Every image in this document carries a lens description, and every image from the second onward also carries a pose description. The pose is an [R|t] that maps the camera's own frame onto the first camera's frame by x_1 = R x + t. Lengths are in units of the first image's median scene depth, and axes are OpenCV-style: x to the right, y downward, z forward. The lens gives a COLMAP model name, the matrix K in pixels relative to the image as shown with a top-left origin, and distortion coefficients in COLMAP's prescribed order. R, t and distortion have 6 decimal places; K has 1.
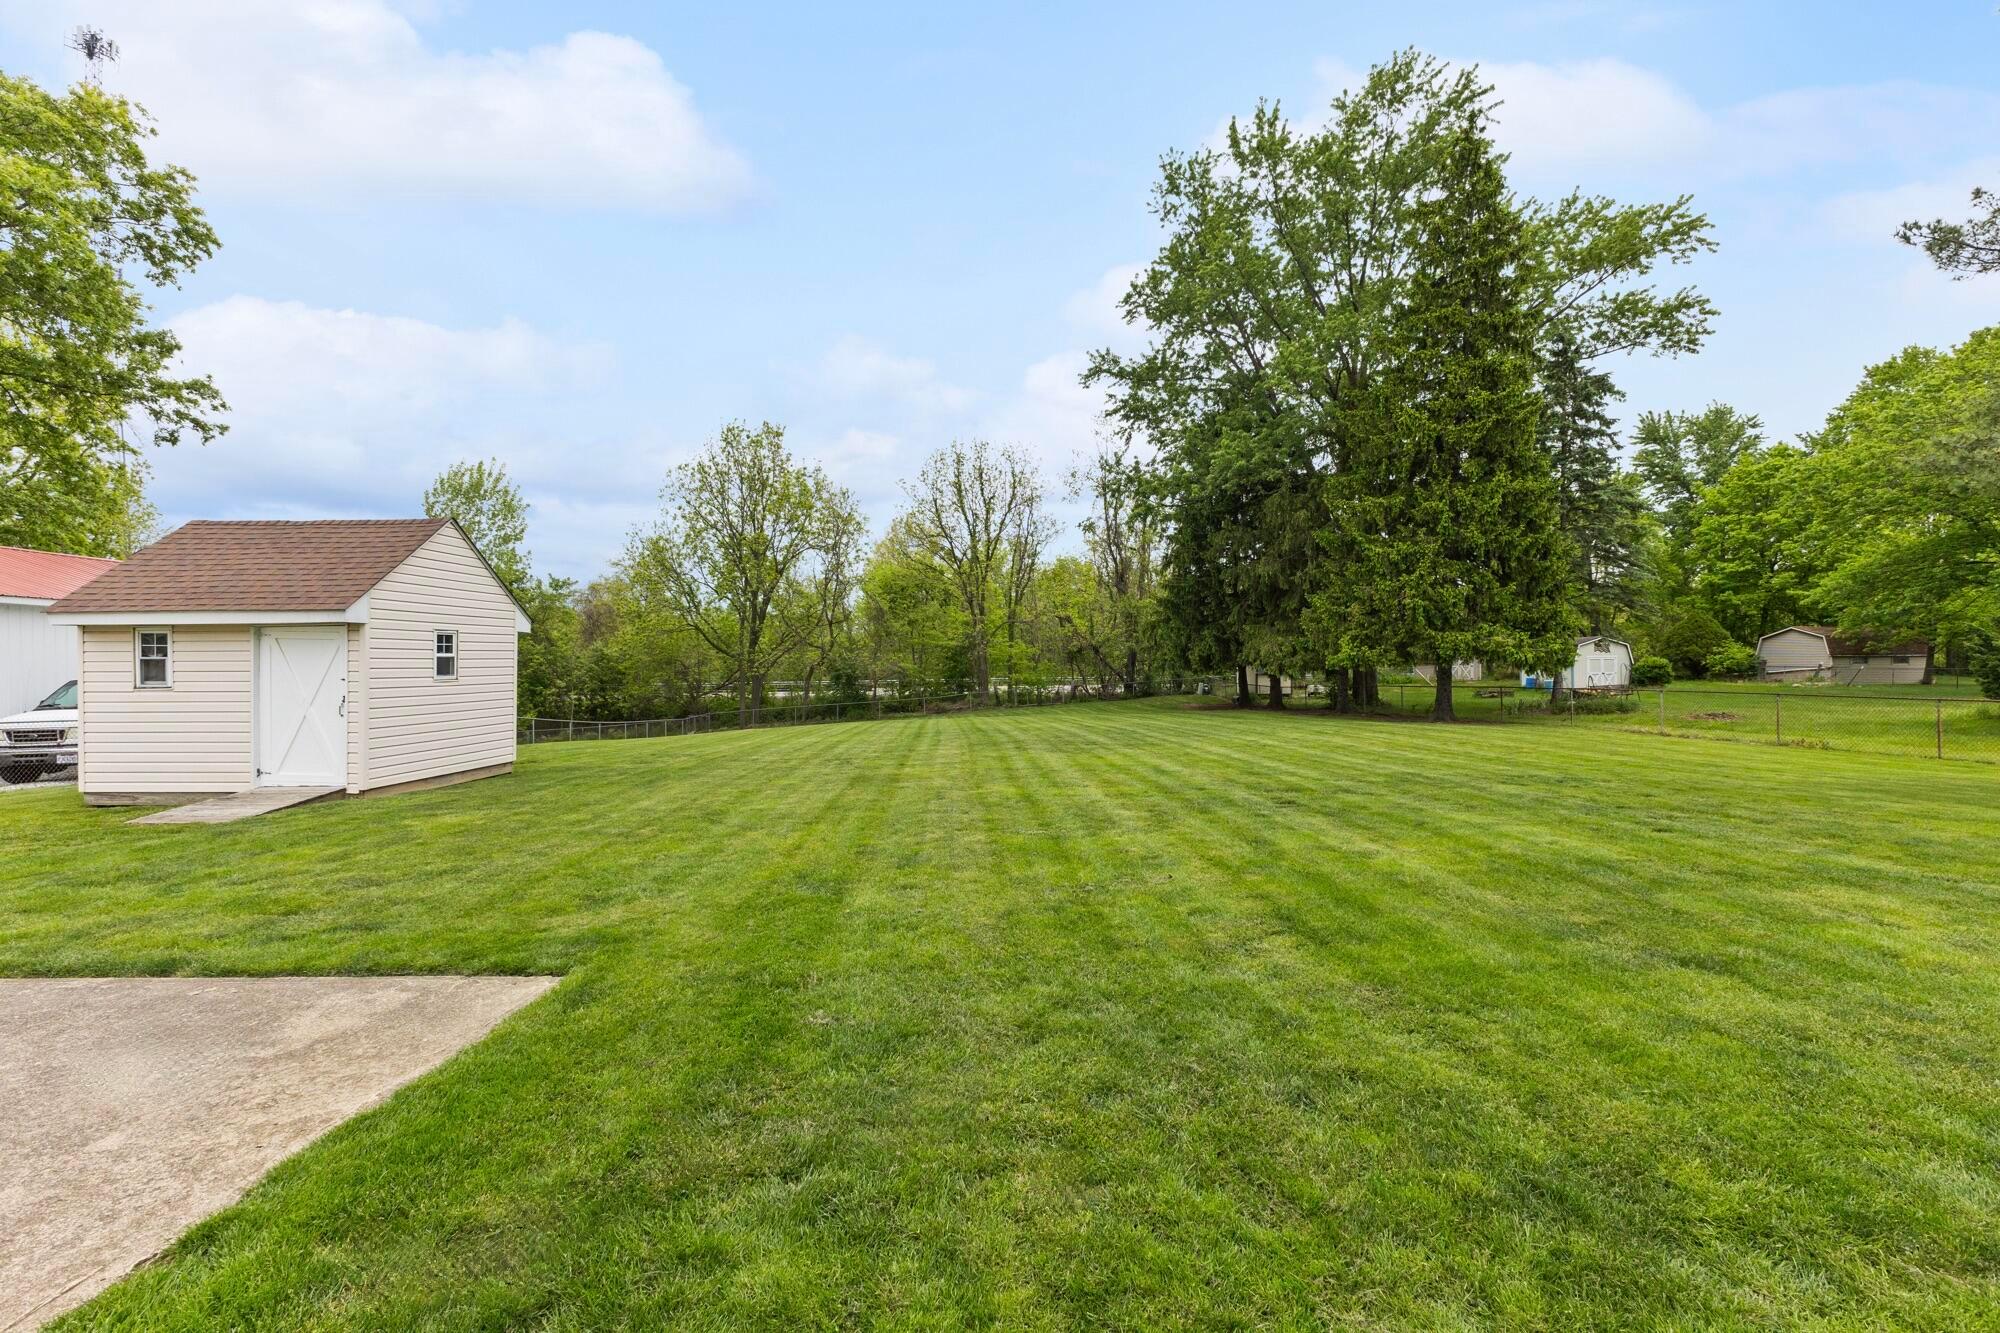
lens RADIAL K [[882.2, 0, 1013.2], [0, 882.2, 665.4], [0, 0, 1]] dist [0.014461, -0.000439]
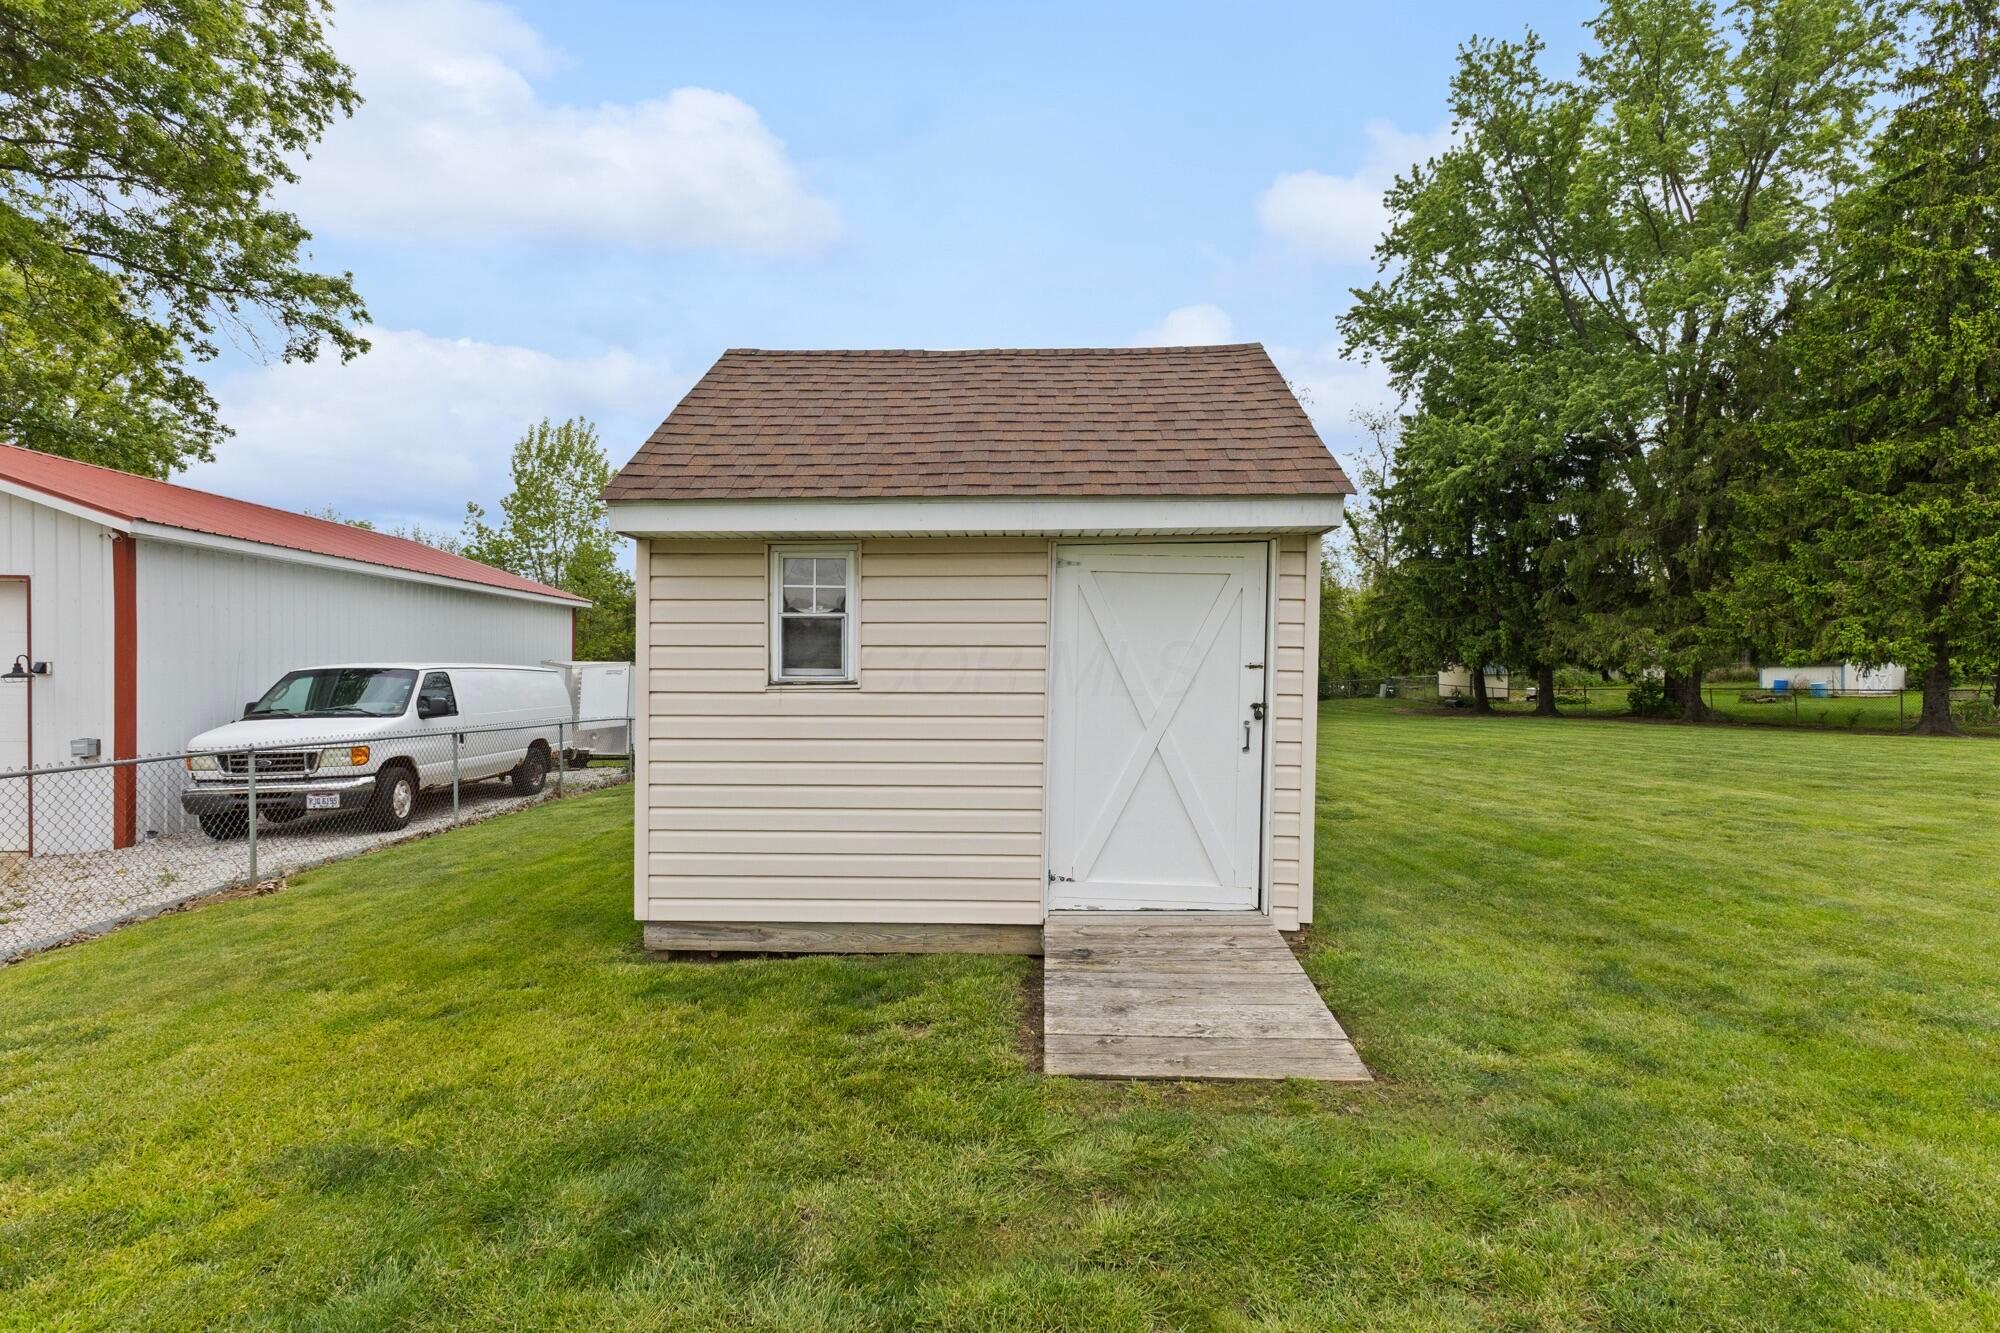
lens RADIAL K [[891.3, 0, 1000.0], [0, 891.3, 666.5], [0, 0, 1]] dist [0.018756, 0.000020]
pose [[0.999950, 0.004435, 0.009006, -0.338941], [-0.004445, 0.999990, 0.001105, 0.006222], [-0.009001, -0.001145, 0.999959, 0.219013]]
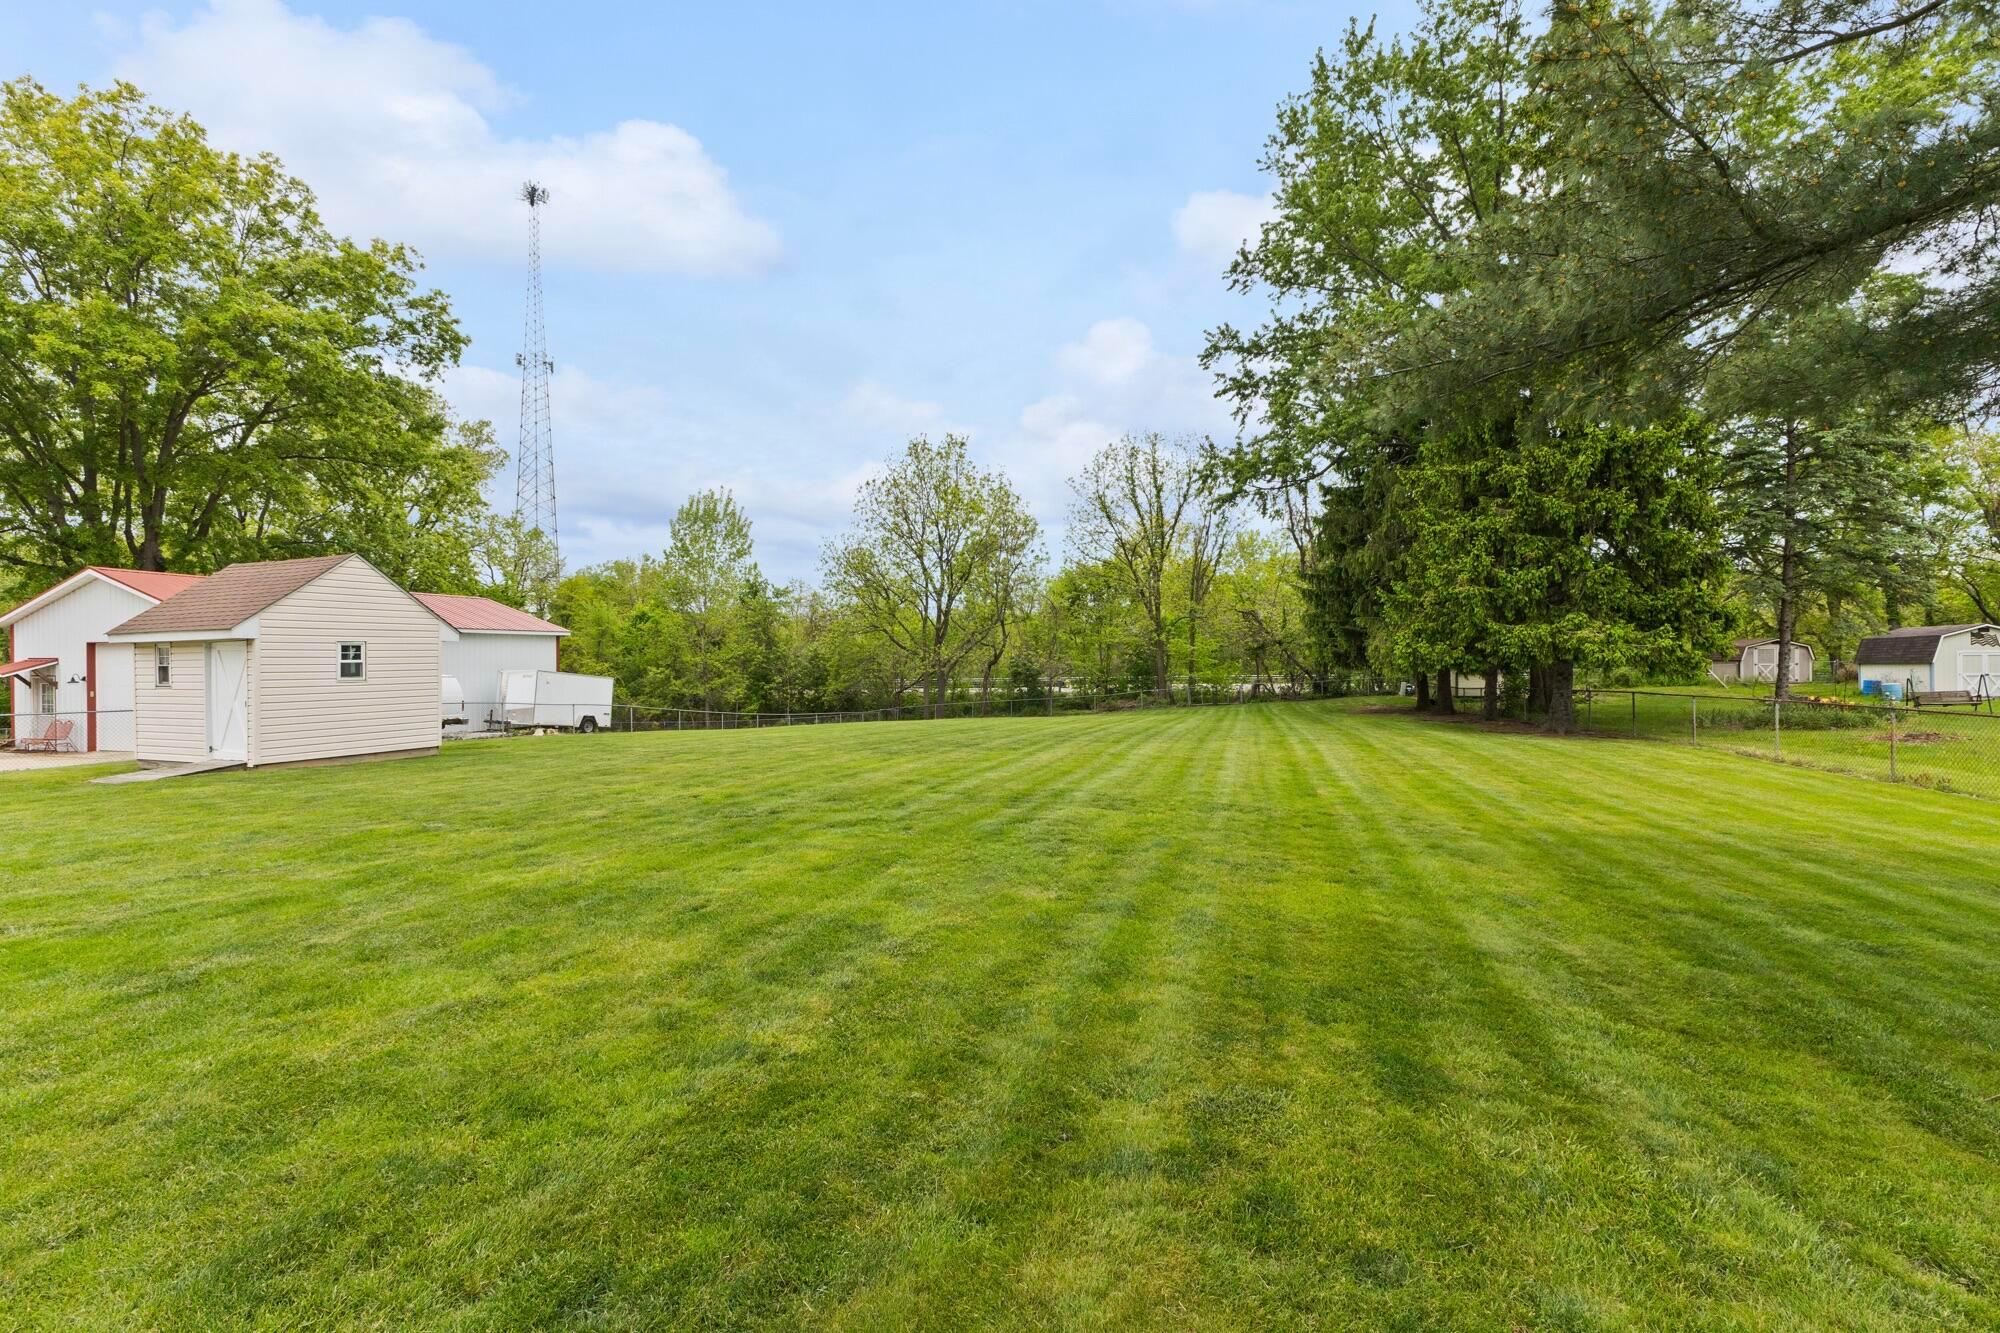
lens RADIAL K [[882.2, 0, 1013.2], [0, 882.2, 665.4], [0, 0, 1]] dist [0.014461, -0.000439]
pose [[0.936344, -0.000564, -0.351083, 0.301640], [0.002412, 0.999985, 0.004826, -0.004231], [0.351075, -0.005366, 0.936332, 0.060028]]
